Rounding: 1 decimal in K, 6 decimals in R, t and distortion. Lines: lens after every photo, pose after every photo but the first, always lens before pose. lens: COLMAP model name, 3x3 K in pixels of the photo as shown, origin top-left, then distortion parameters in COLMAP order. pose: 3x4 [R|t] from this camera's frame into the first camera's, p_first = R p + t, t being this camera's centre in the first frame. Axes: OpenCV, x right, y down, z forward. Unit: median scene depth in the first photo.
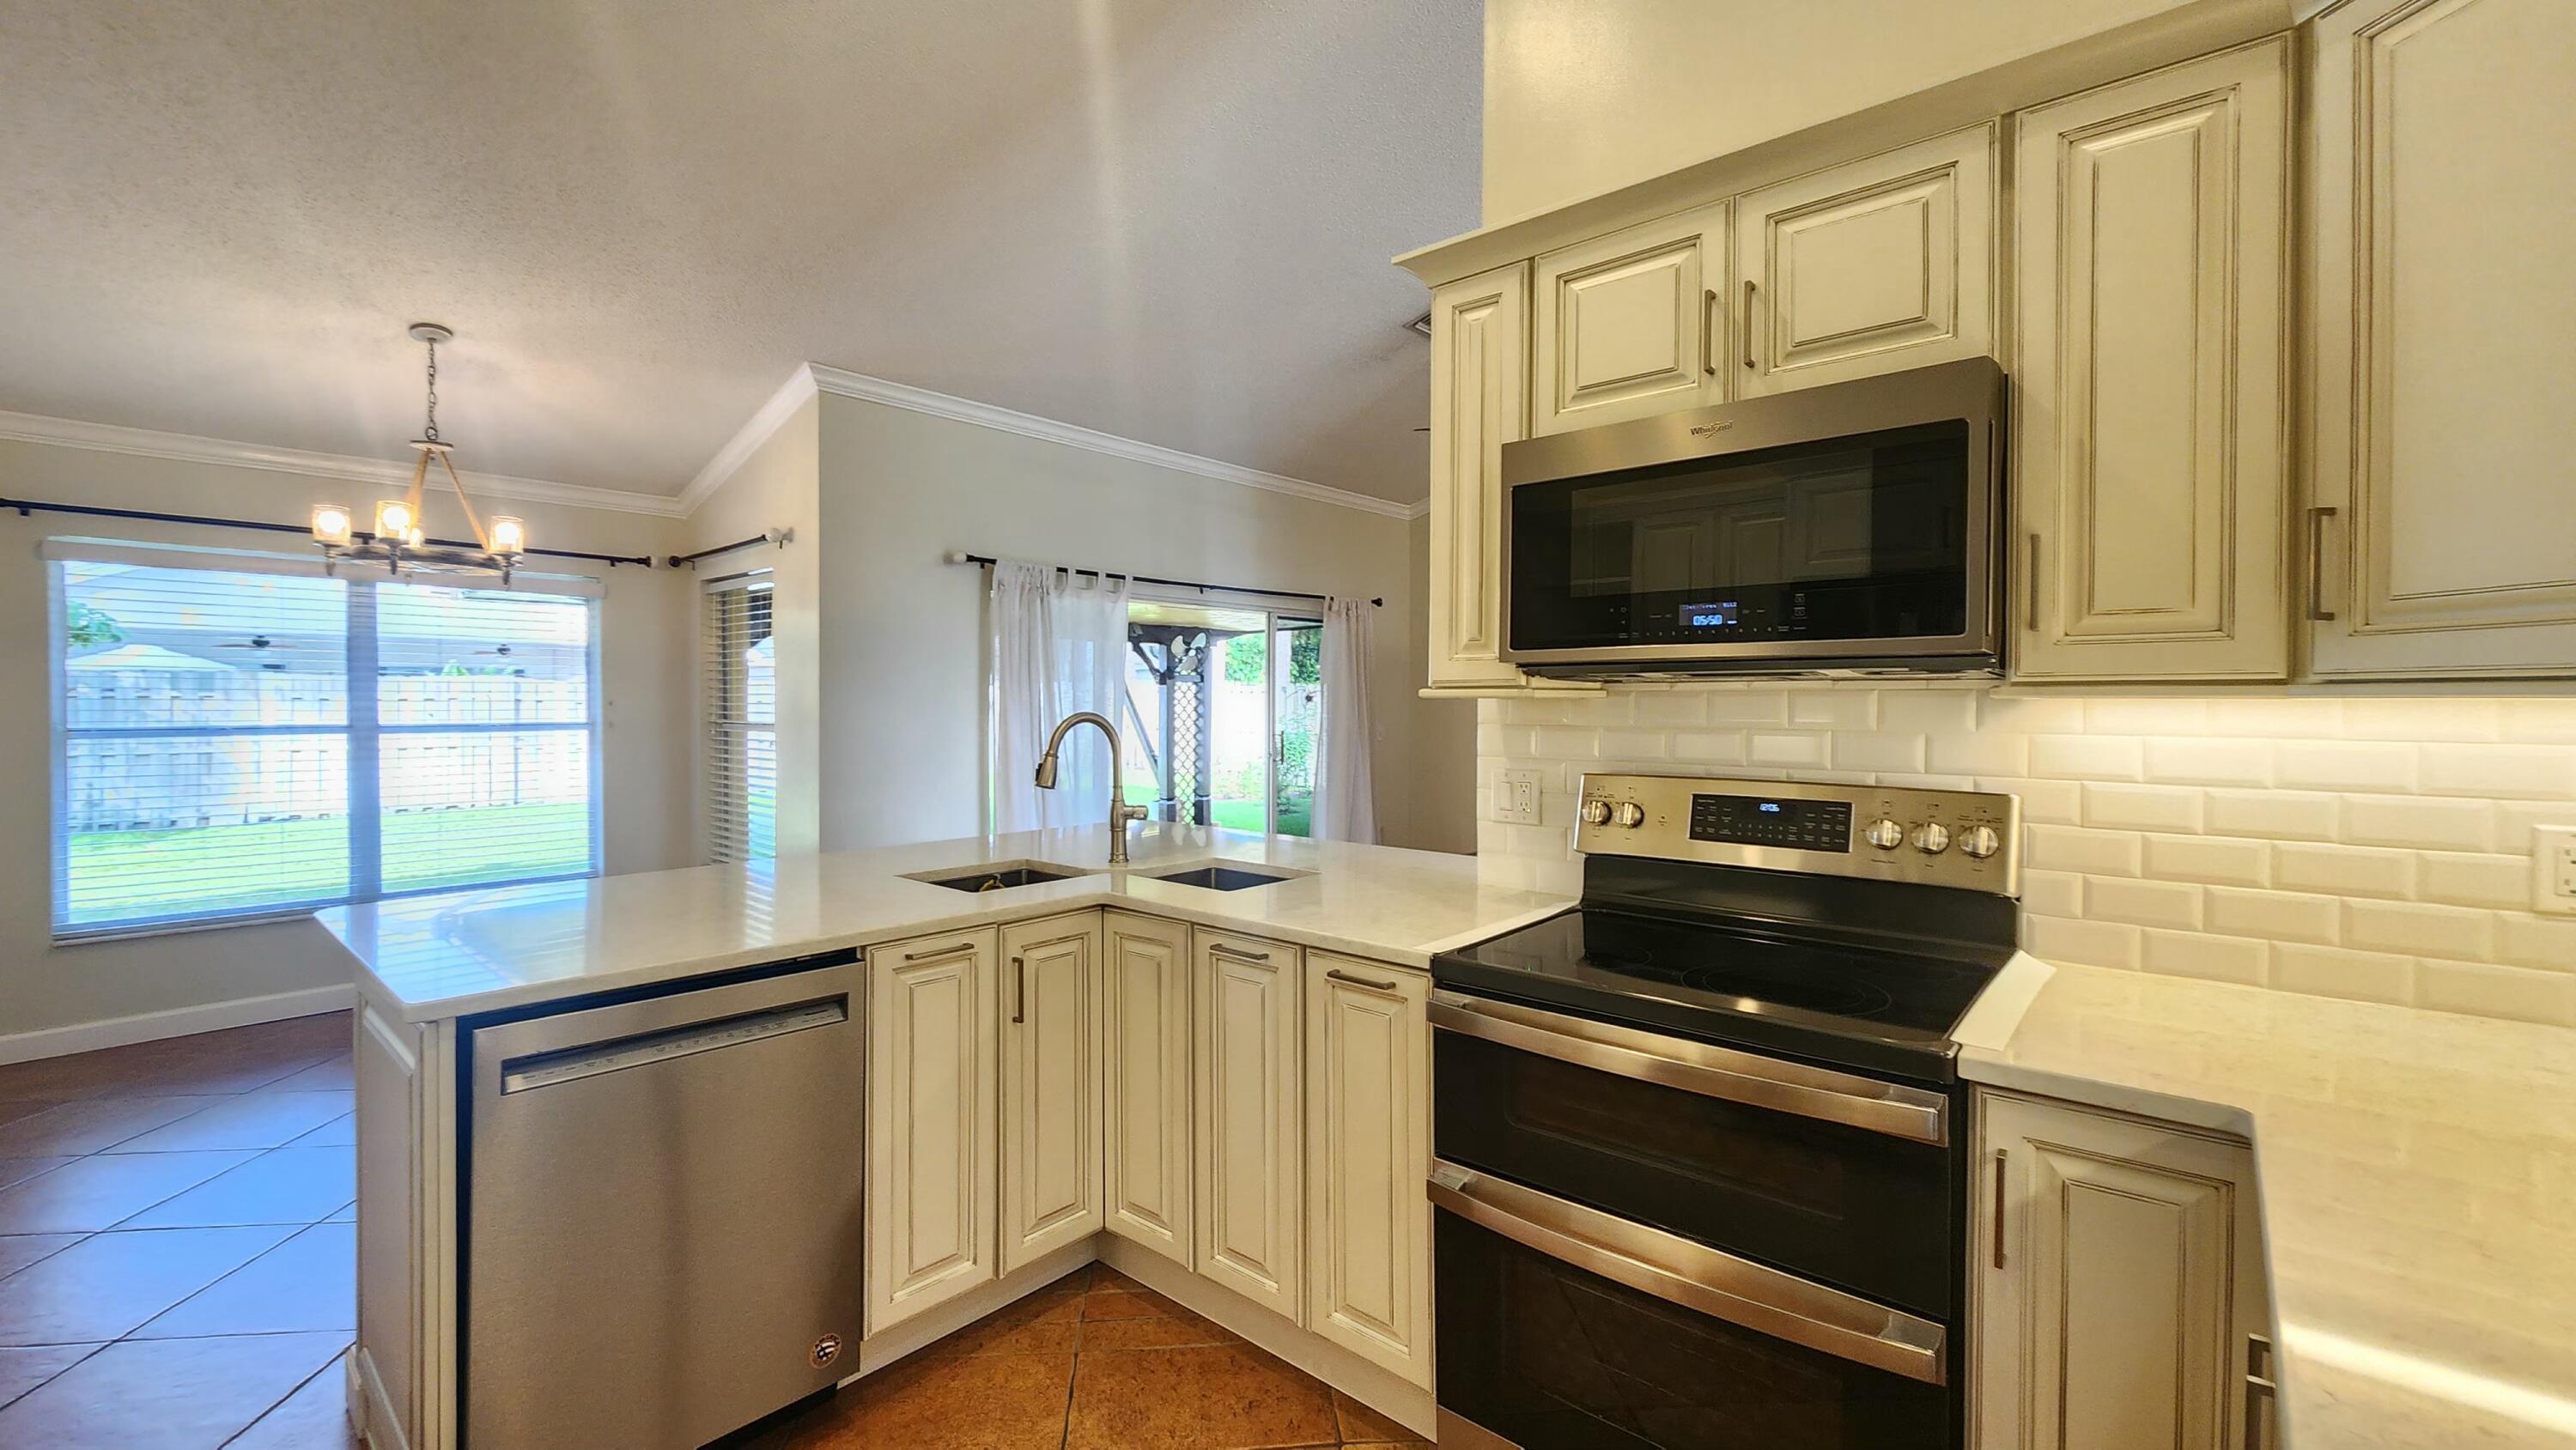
lens RADIAL K [[1046.5, 0, 1286.2], [0, 1046.5, 713.4], [0, 0, 1]] dist [0.007627, 0.000089]
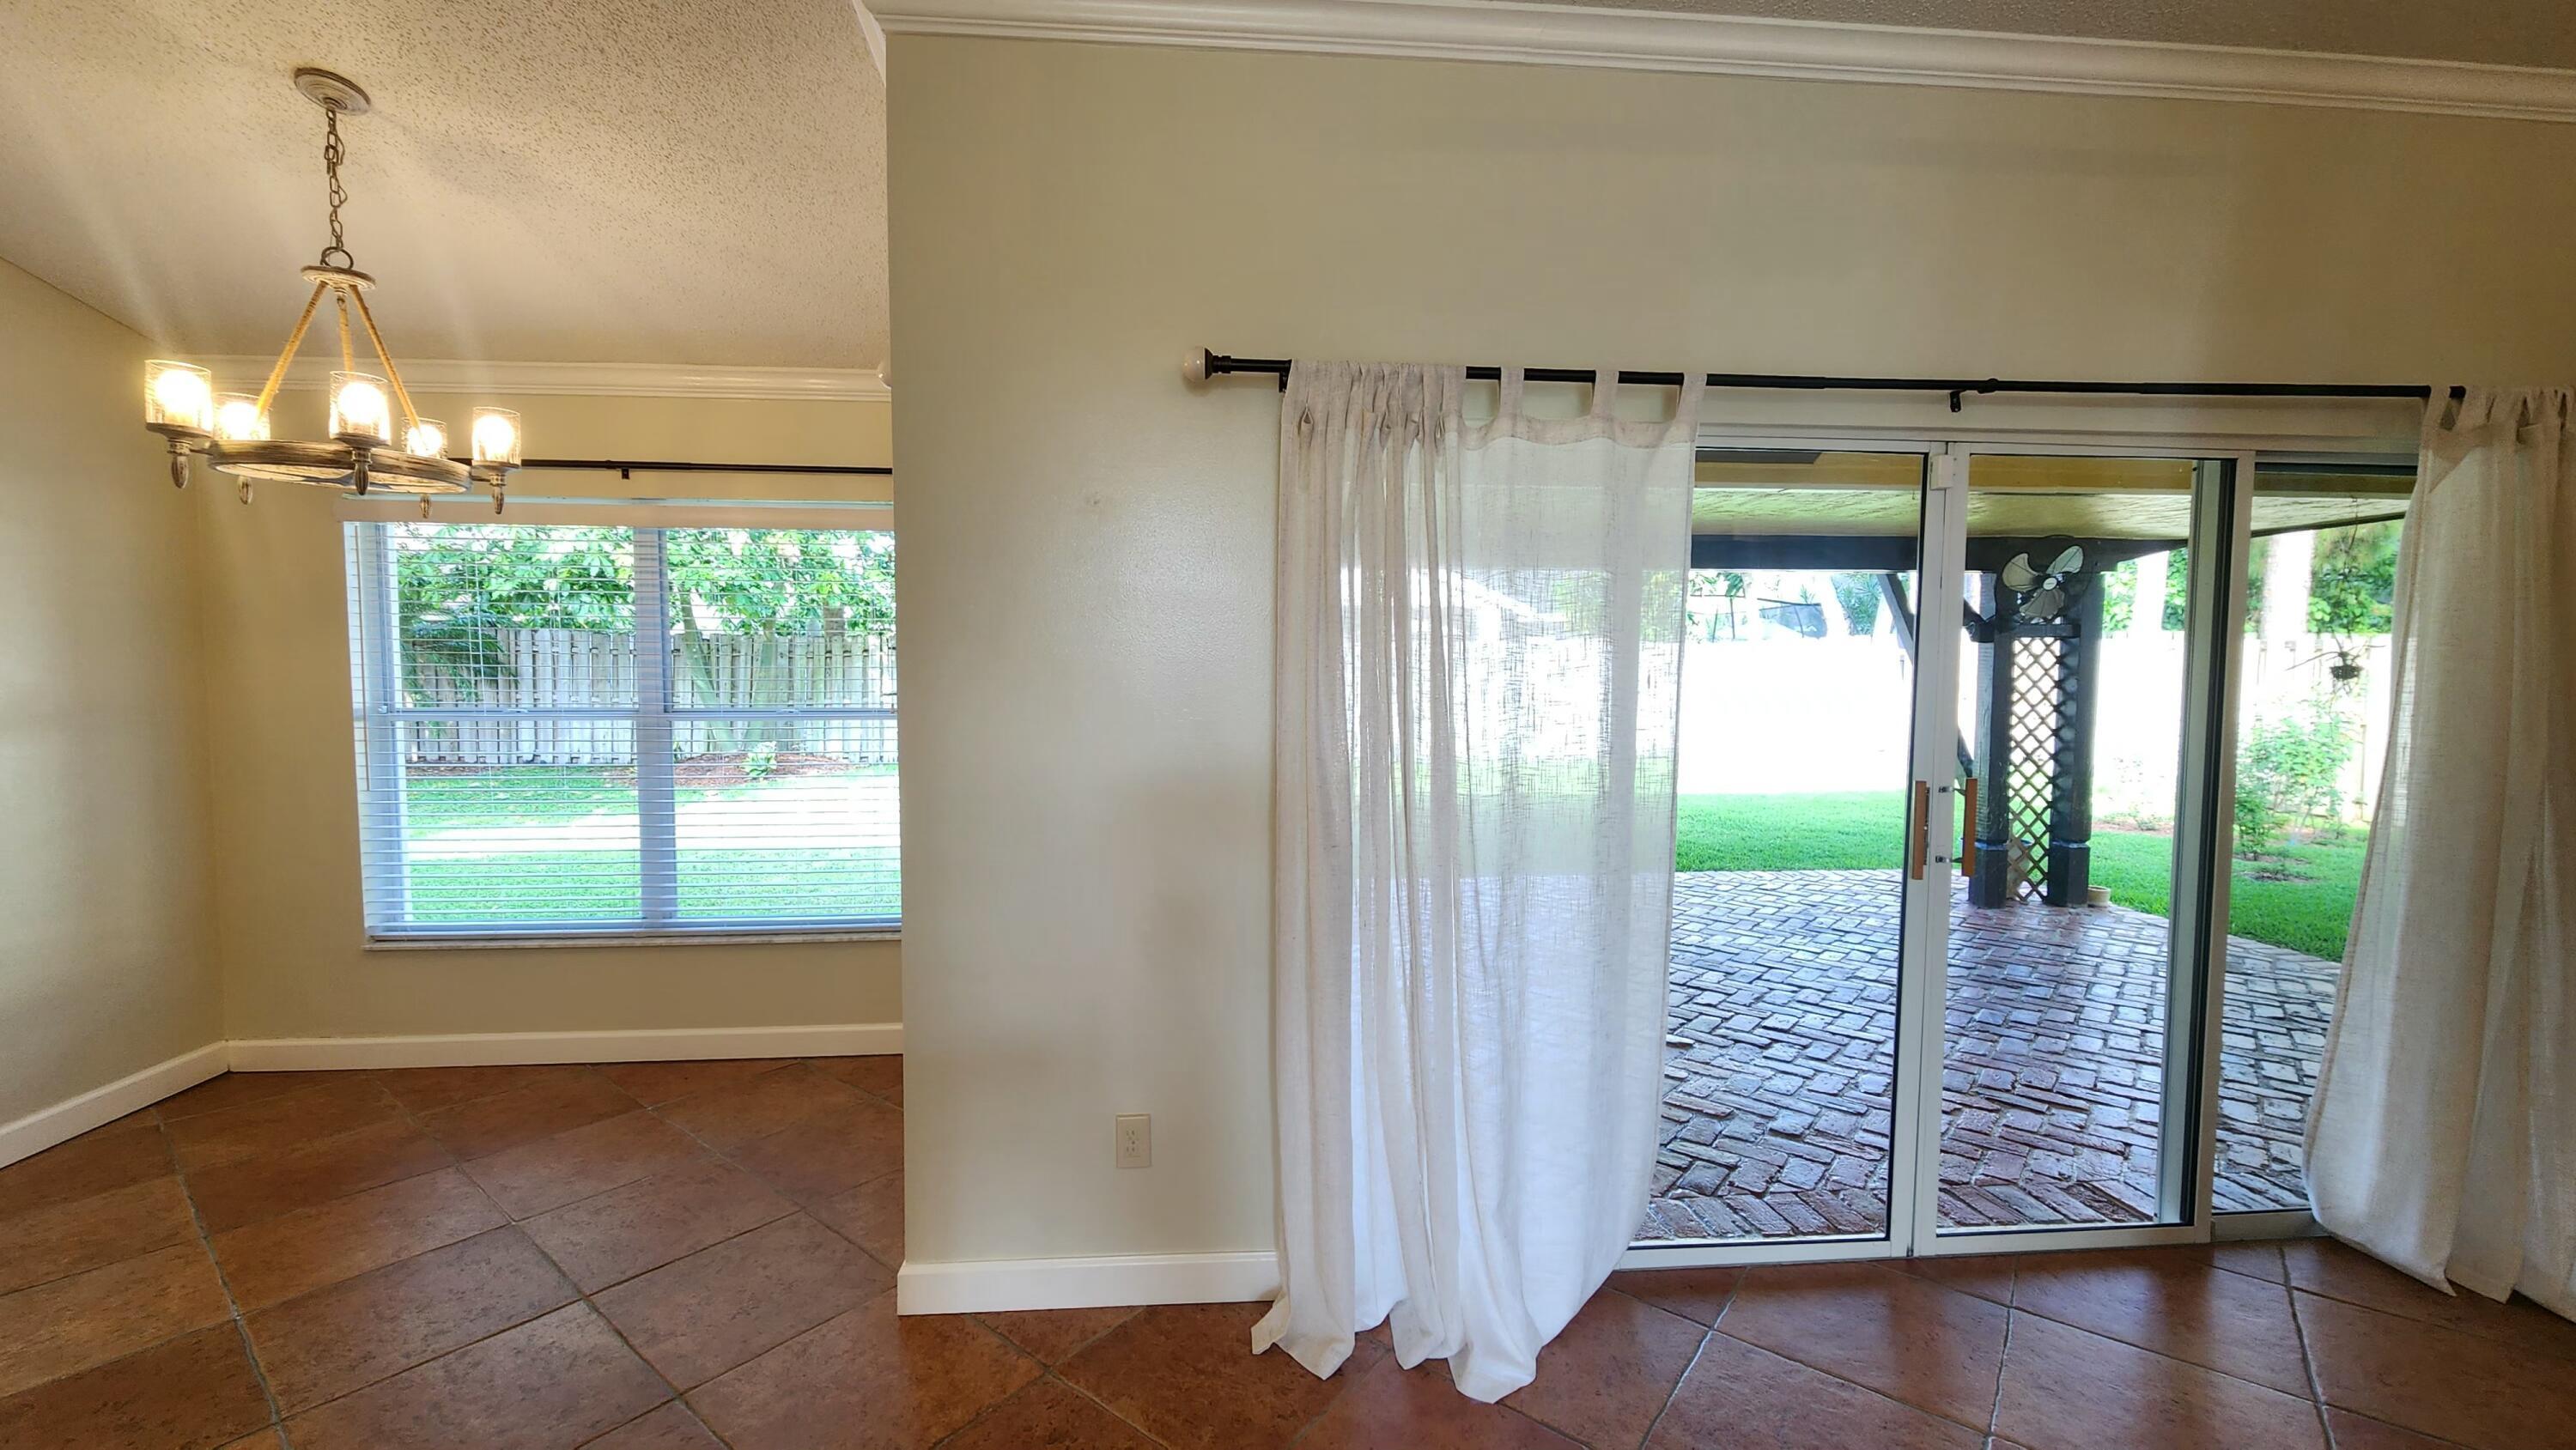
lens RADIAL K [[1046.5, 0, 1279.1], [0, 1046.5, 711.9], [0, 0, 1]] dist [0.007627, 0.000089]
pose [[0.716470, 0.037751, -0.696596, 0.008059], [-0.009111, 0.998956, 0.044766, -0.011379], [0.697559, -0.025727, 0.716065, 0.315542]]
